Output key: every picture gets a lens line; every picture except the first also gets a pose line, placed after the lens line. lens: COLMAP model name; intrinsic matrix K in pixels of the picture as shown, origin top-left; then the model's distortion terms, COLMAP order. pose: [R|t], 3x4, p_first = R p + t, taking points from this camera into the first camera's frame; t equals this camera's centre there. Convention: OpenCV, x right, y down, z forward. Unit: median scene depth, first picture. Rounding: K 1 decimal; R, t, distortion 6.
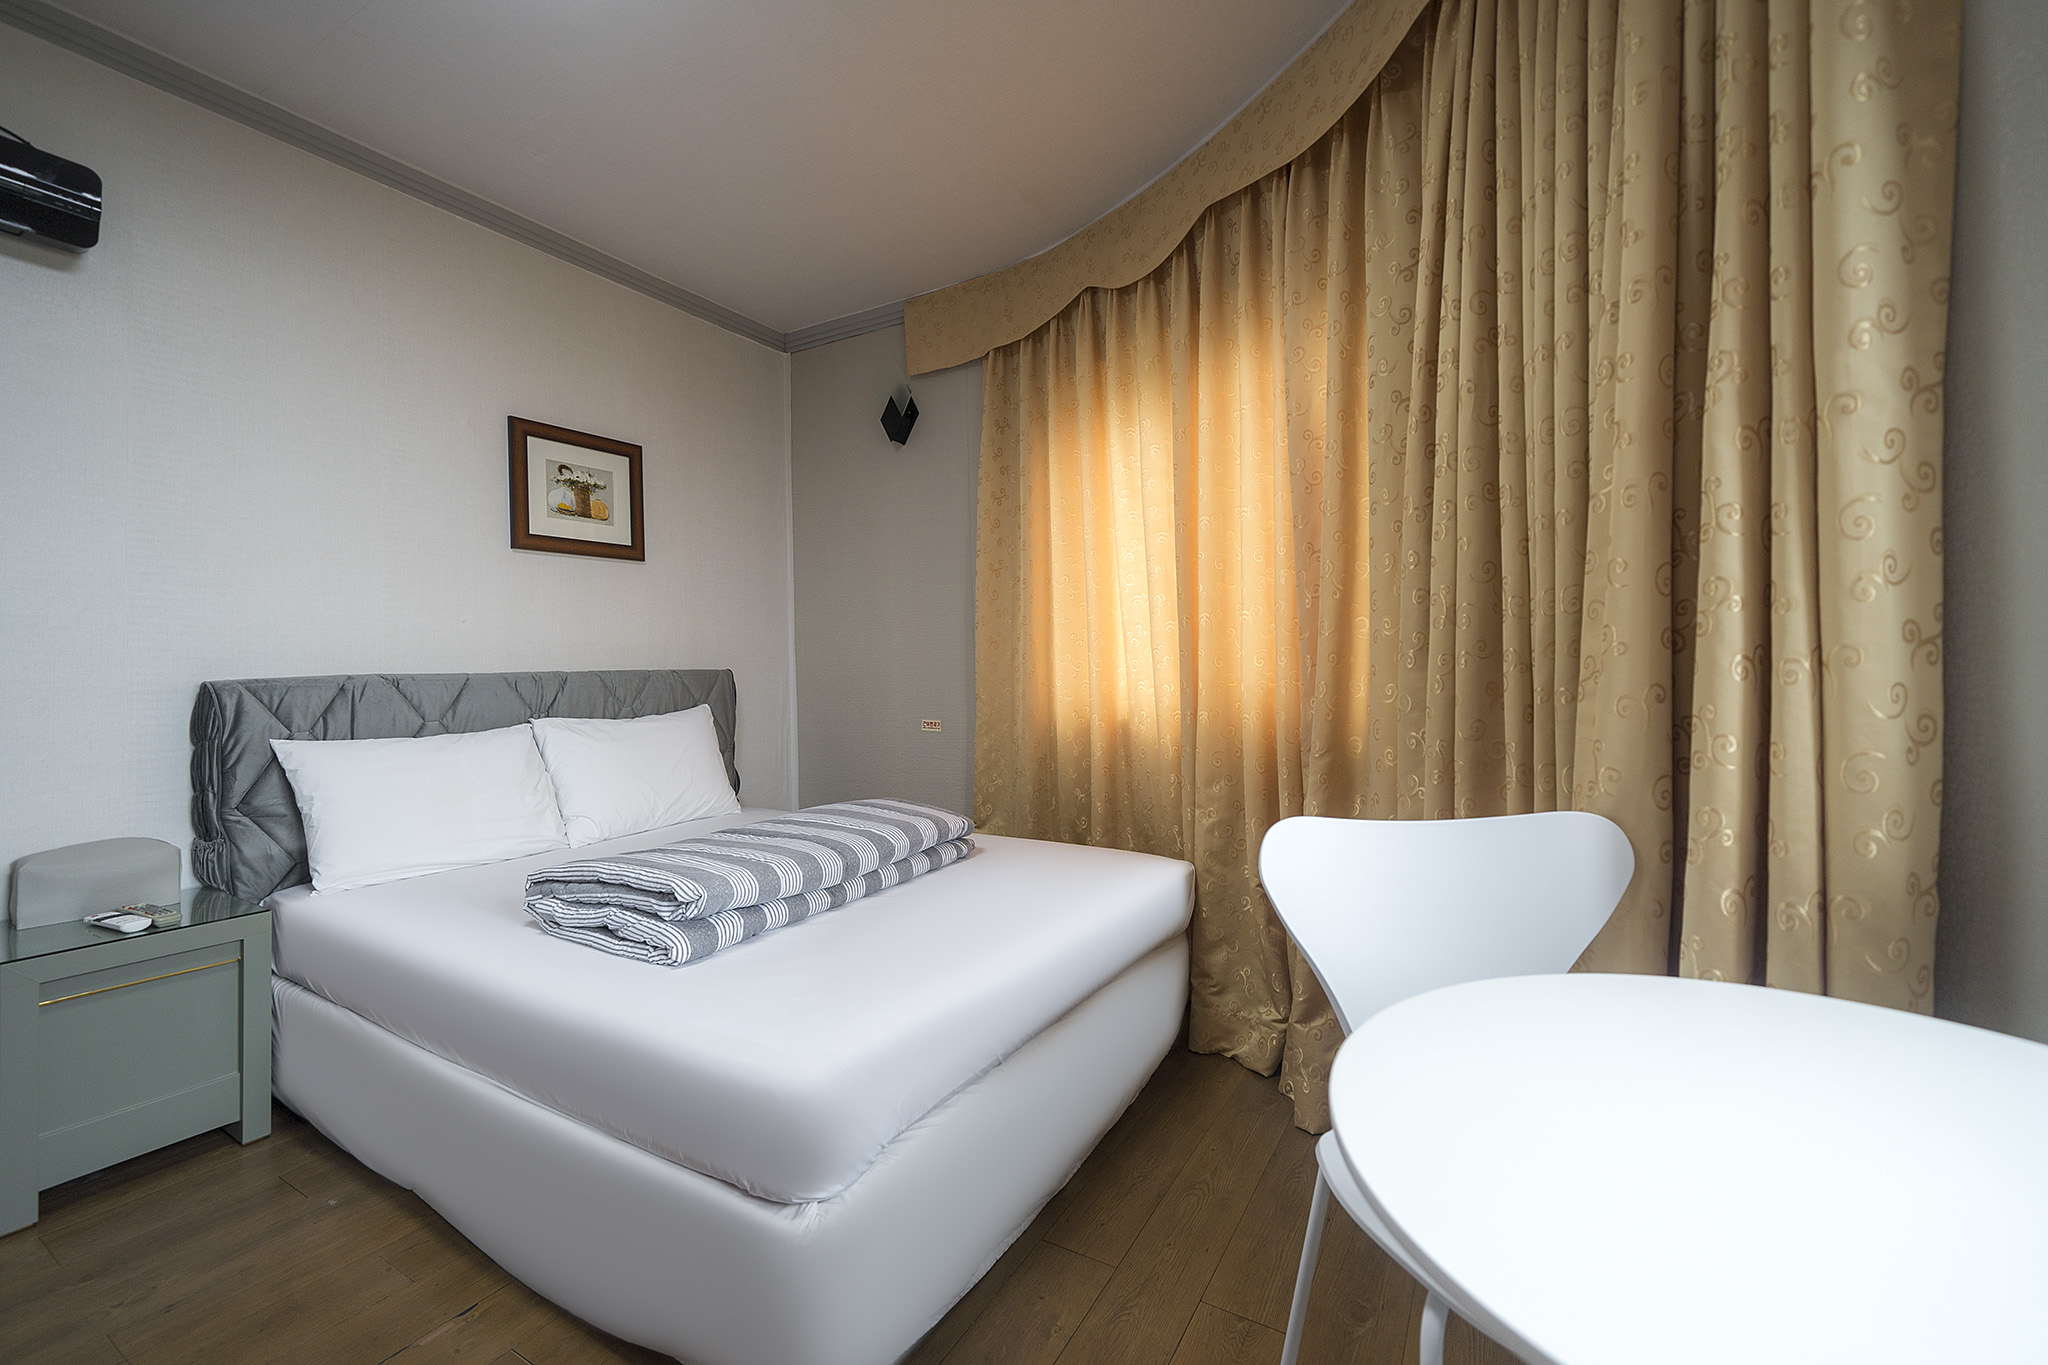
lens RADIAL K [[823.7, 0, 1024.0], [0, 823.7, 682.5], [0, 0, 1]] dist [-0.000333, 0.000002]
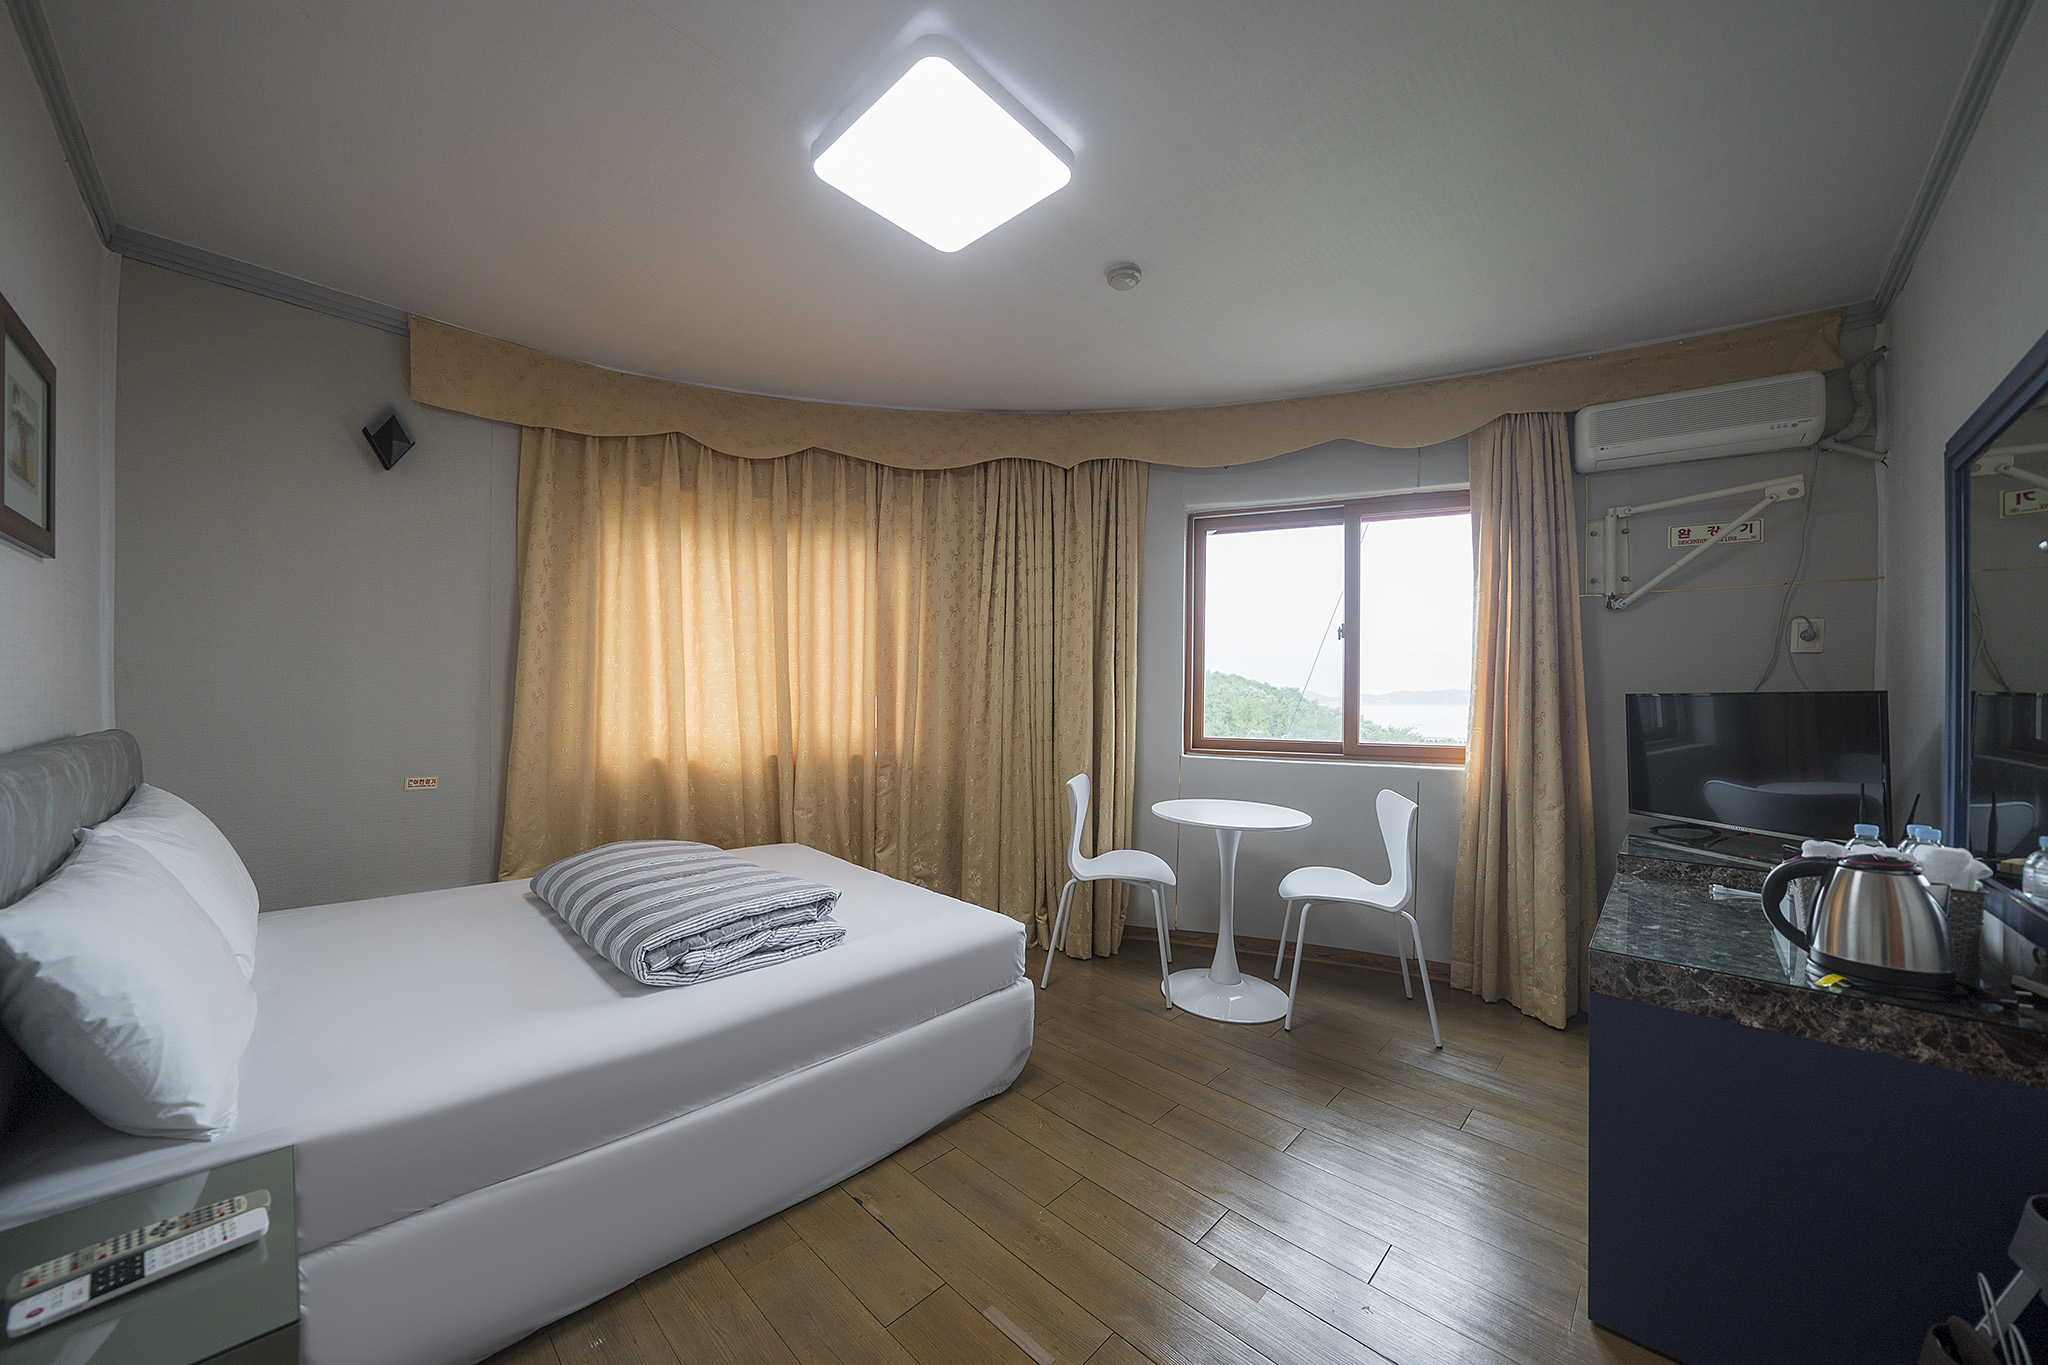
lens RADIAL K [[708.1, 0, 1036.9], [0, 708.1, 703.0], [0, 0, 1]] dist [0.000249, 0.000051]
pose [[0.213698, 0.015369, 0.976779, -0.874112], [-0.000757, 0.999879, -0.015567, -0.038418], [-0.976900, 0.002587, 0.213684, 0.205898]]
